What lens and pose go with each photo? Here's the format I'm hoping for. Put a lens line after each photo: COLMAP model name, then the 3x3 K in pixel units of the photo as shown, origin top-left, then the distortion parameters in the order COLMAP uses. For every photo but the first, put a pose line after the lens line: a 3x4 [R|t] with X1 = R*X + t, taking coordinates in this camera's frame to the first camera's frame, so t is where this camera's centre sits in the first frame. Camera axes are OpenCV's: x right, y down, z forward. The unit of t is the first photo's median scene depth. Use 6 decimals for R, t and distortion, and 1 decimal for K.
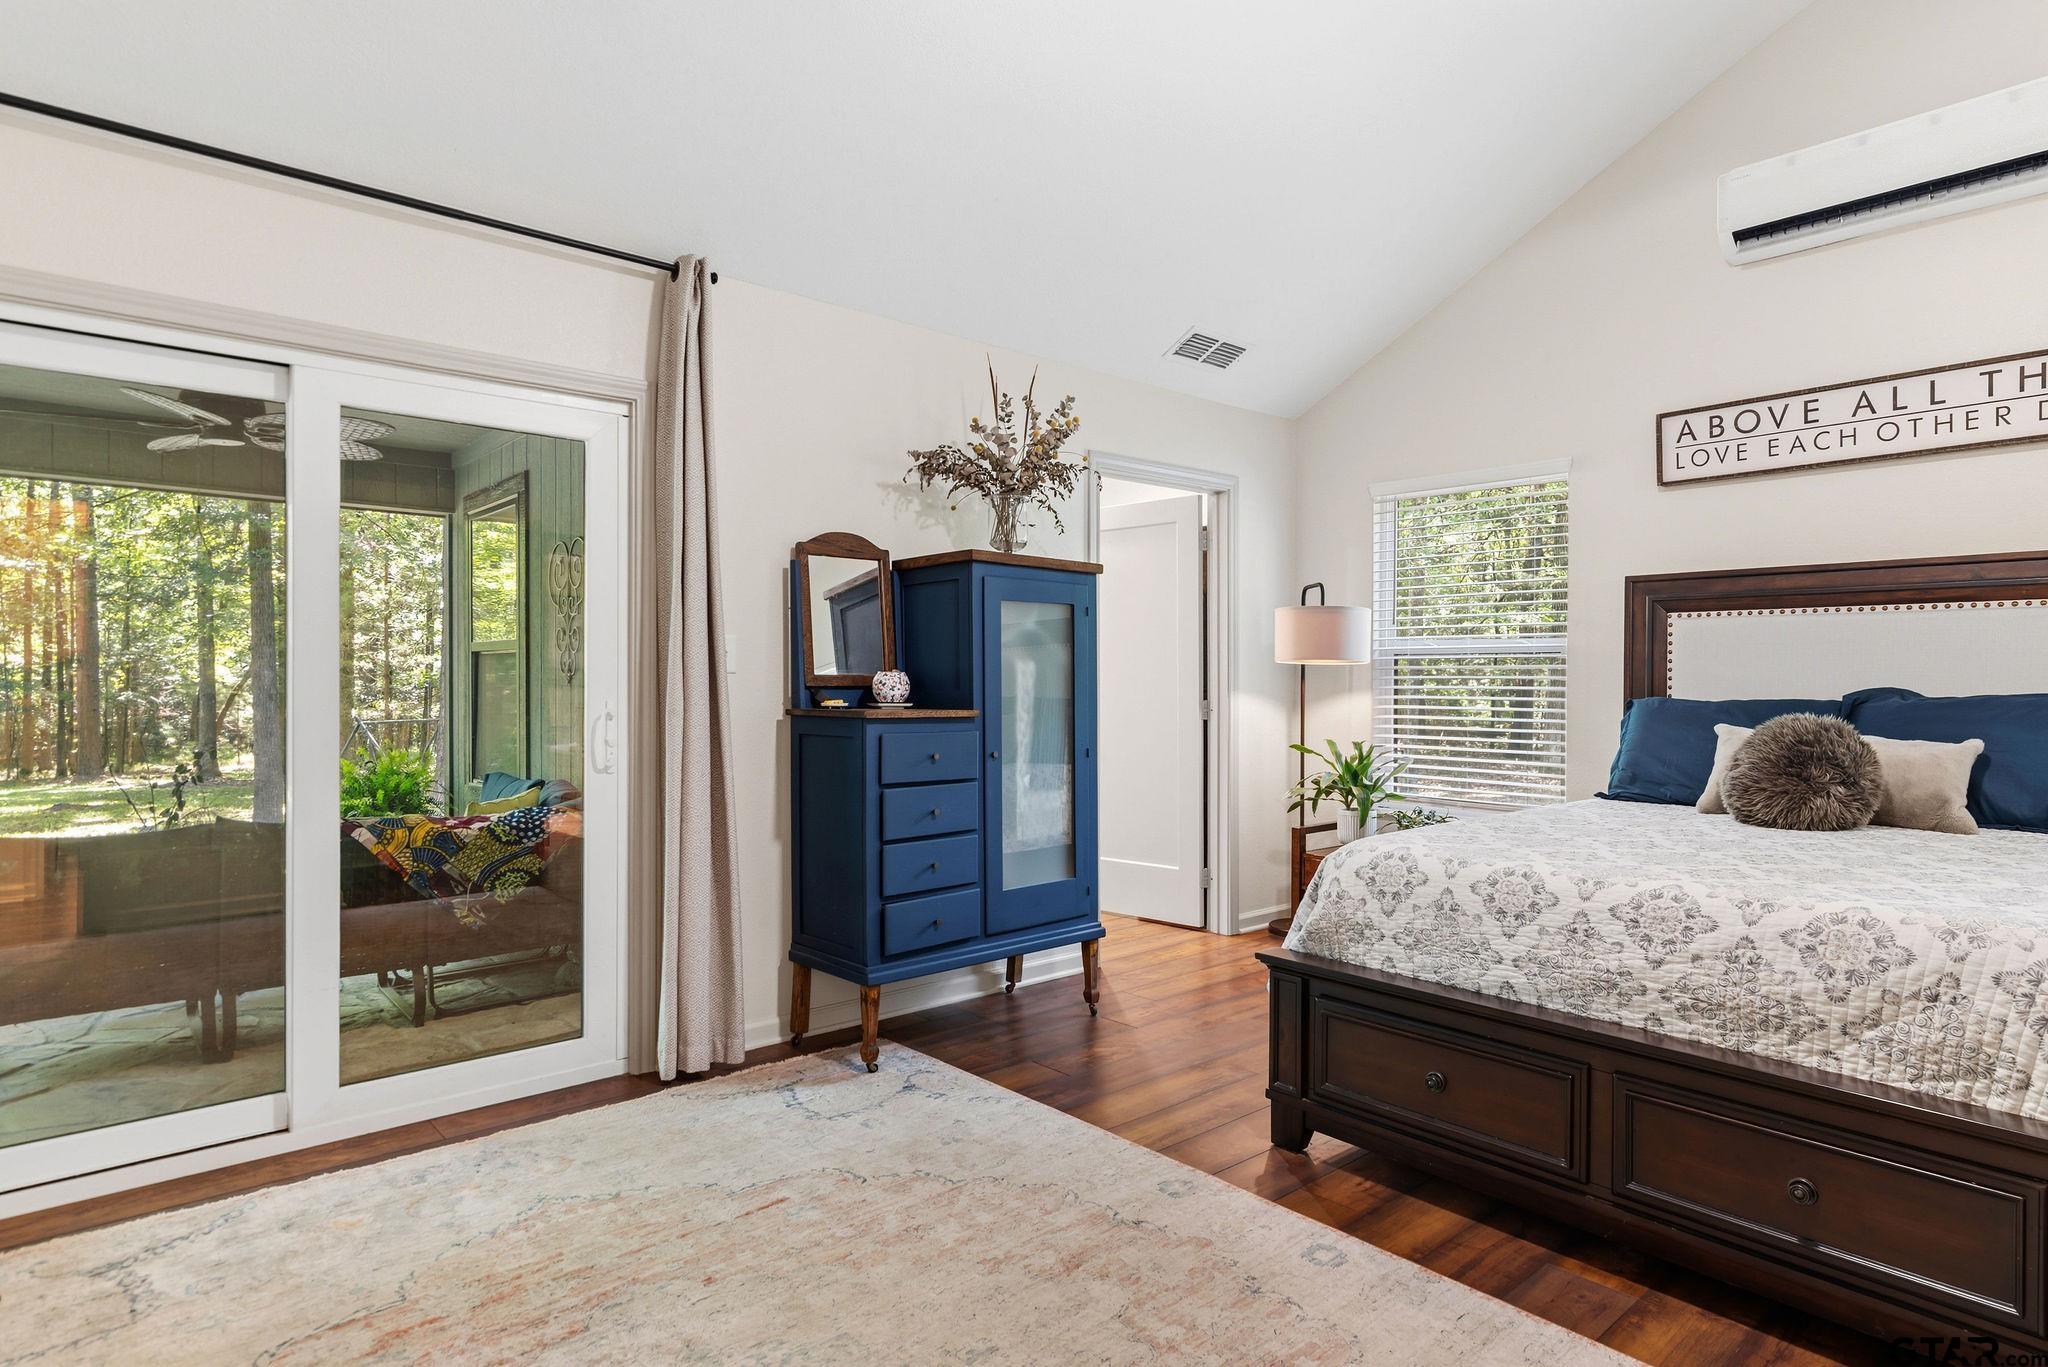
lens RADIAL K [[1122.6, 0, 1037.5], [0, 1122.6, 681.6], [0, 0, 1]] dist [0.001194, -0.001134]
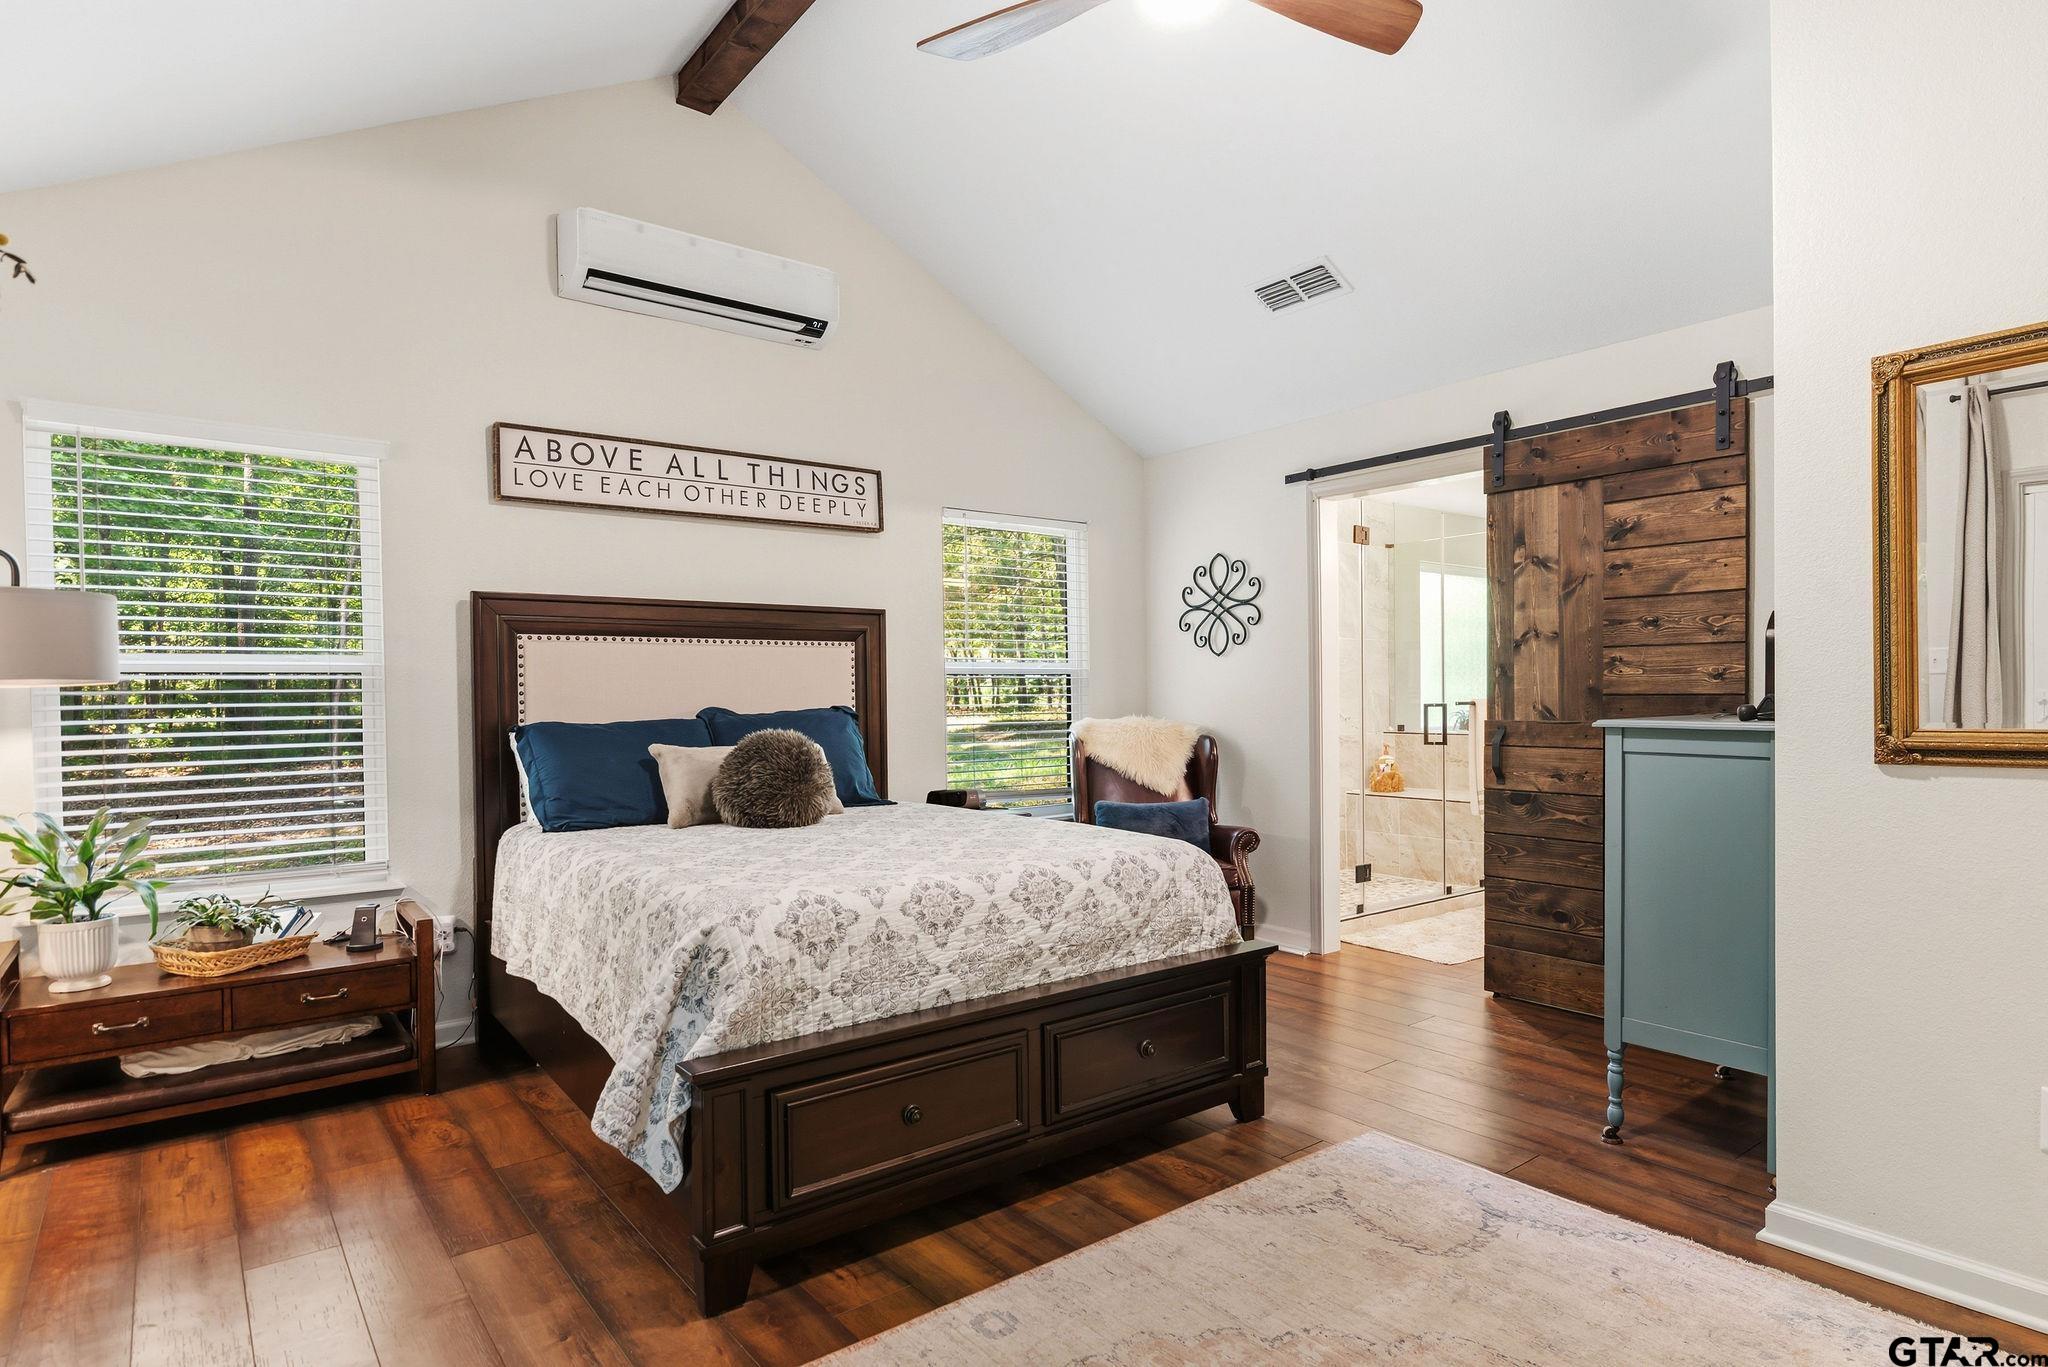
lens RADIAL K [[1122.6, 0, 1041.1], [0, 1122.6, 700.3], [0, 0, 1]] dist [0.001194, -0.001134]
pose [[0.045892, -0.009925, 0.998897, -0.512817], [0.015055, 0.999844, 0.009242, -0.009447], [-0.998833, 0.014614, 0.046034, 0.703121]]
